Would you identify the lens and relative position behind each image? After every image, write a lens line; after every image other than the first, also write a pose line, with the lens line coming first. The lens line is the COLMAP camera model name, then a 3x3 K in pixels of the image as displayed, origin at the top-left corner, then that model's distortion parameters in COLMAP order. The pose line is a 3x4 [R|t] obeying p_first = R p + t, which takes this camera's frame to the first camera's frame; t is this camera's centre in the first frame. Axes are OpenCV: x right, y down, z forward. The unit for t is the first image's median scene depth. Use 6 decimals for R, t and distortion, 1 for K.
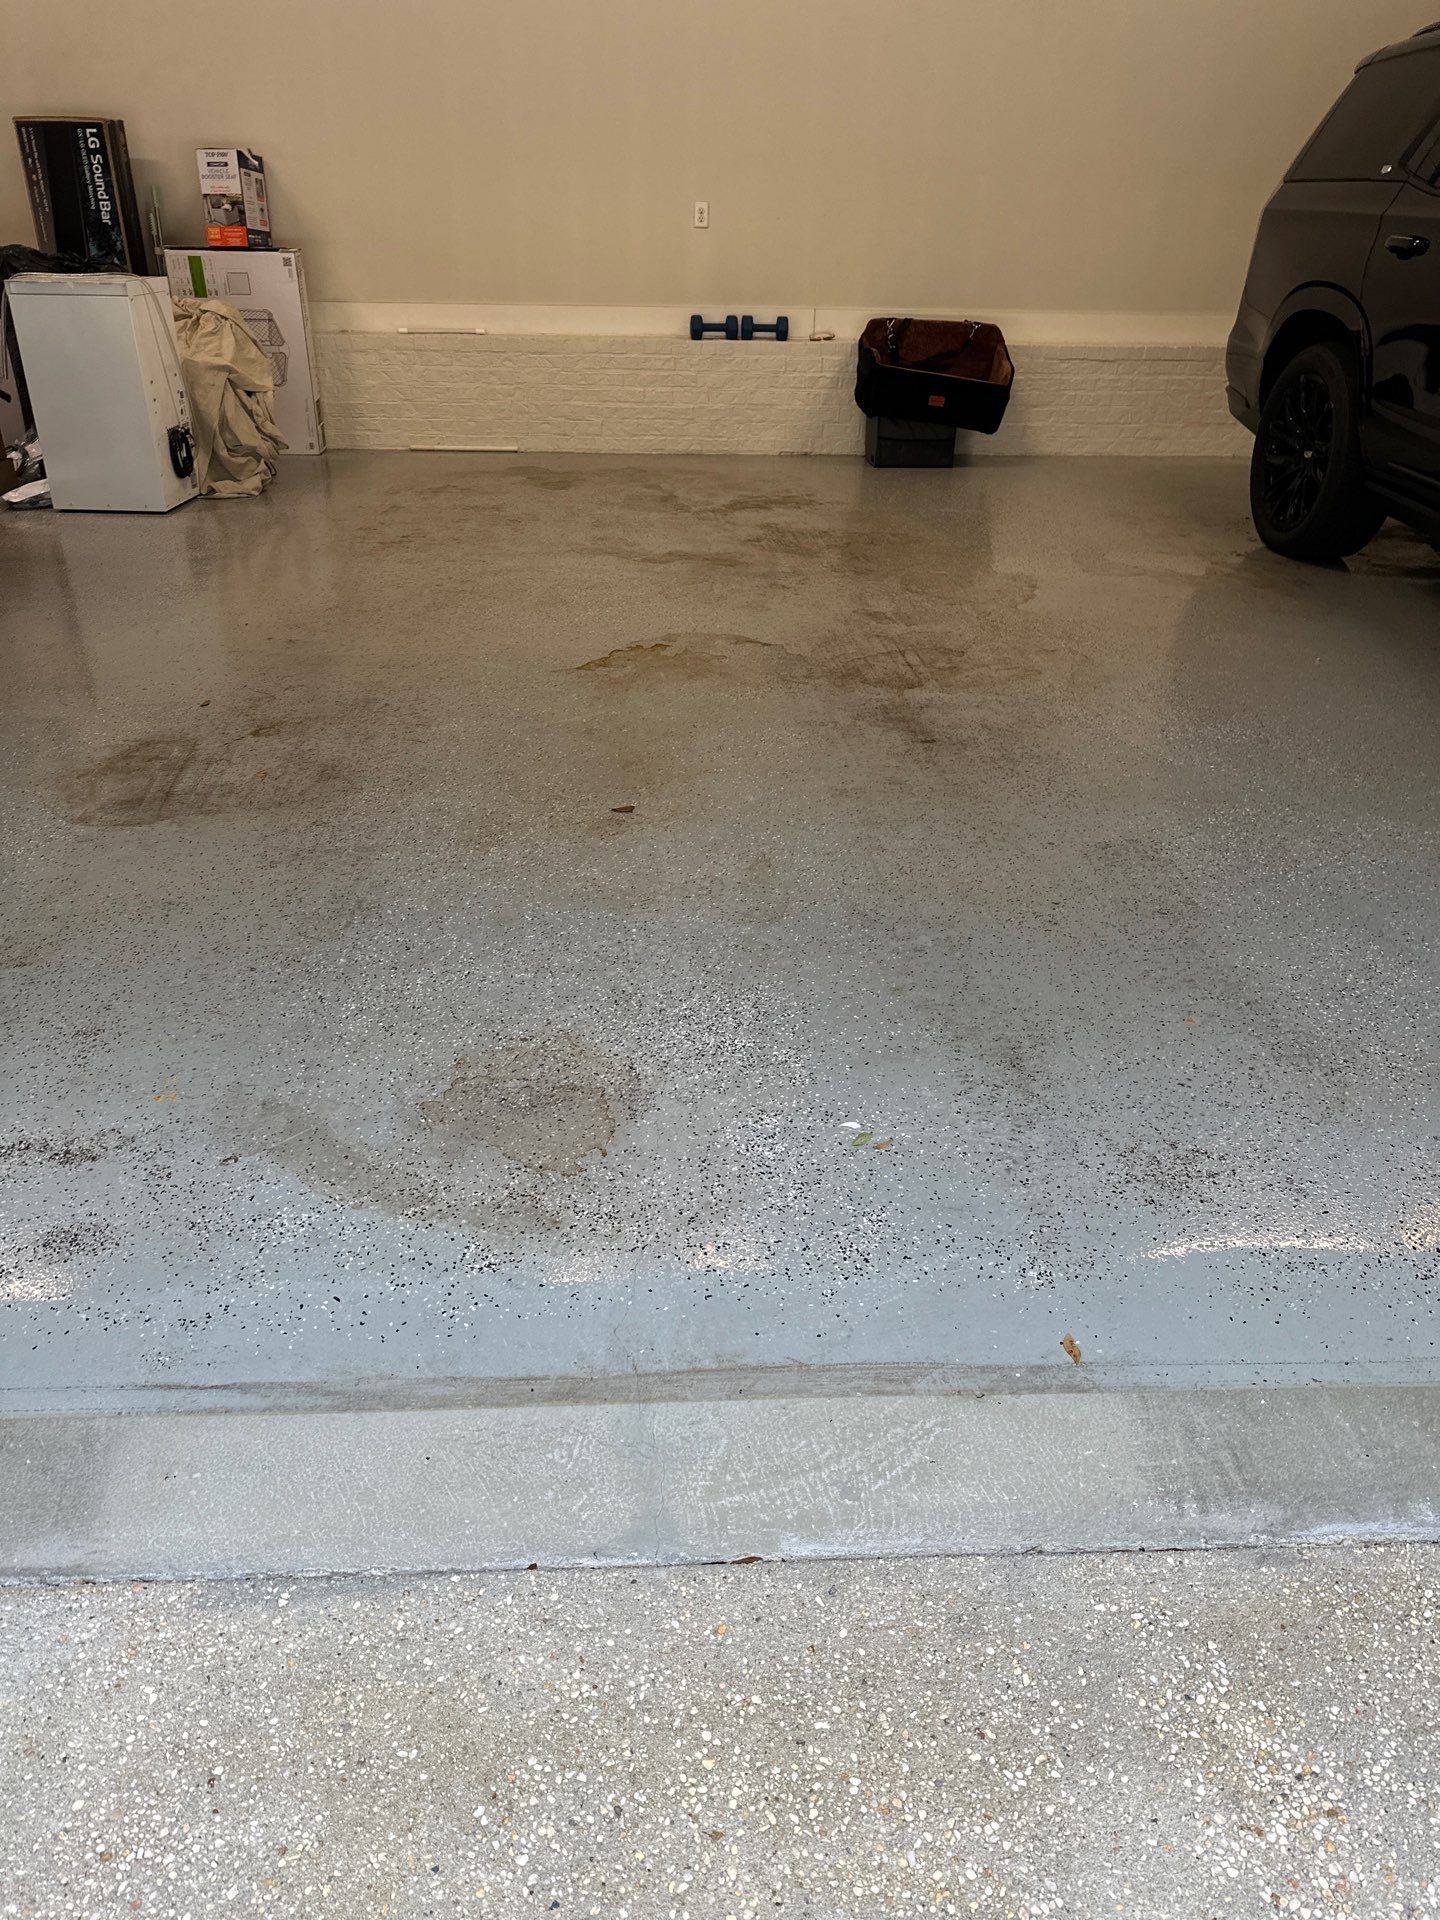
lens RADIAL K [[1356.7, 0, 721.9], [0, 1356.7, 989.2], [0, 0, 1]] dist [0.036902, -0.039895]
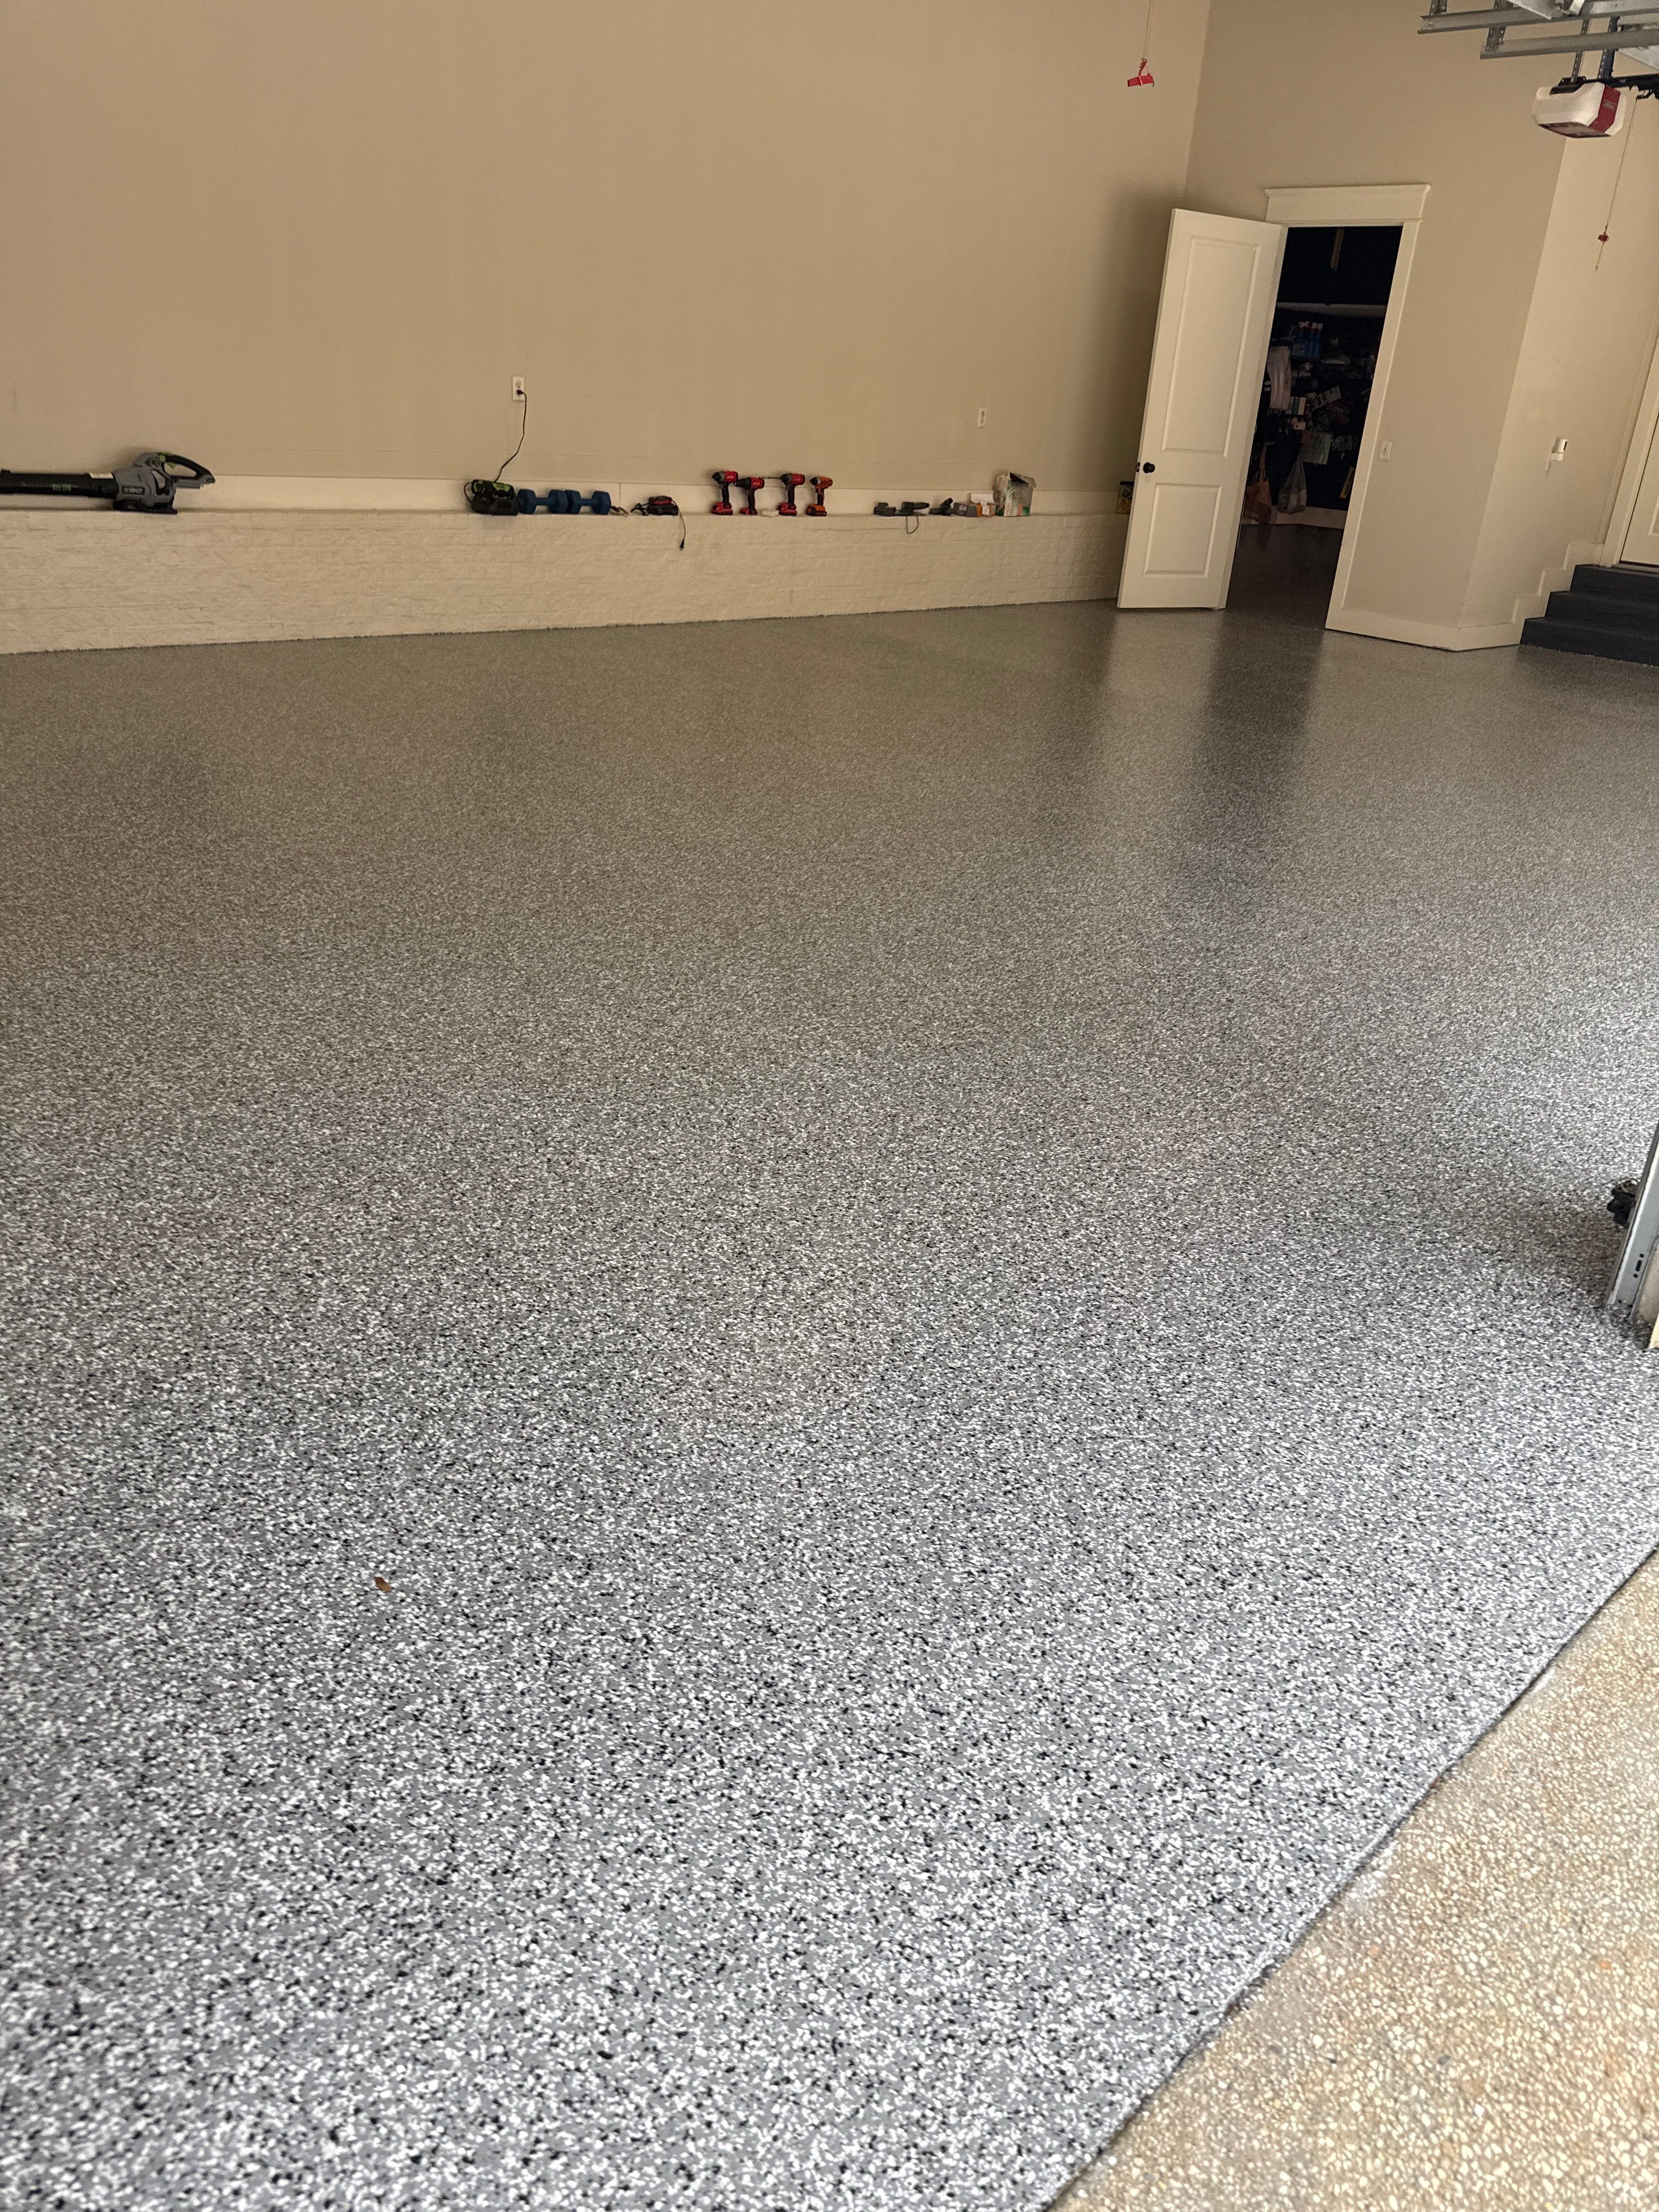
lens RADIAL K [[1563.0, 0, 831.7], [0, 1563.0, 1139.6], [0, 0, 1]] dist [0.036902, -0.039895]
pose [[0.757090, -0.246959, 0.604836, -0.632283], [0.282802, 0.958451, 0.037350, -0.033758], [-0.588929, 0.142771, 0.795474, 0.055557]]
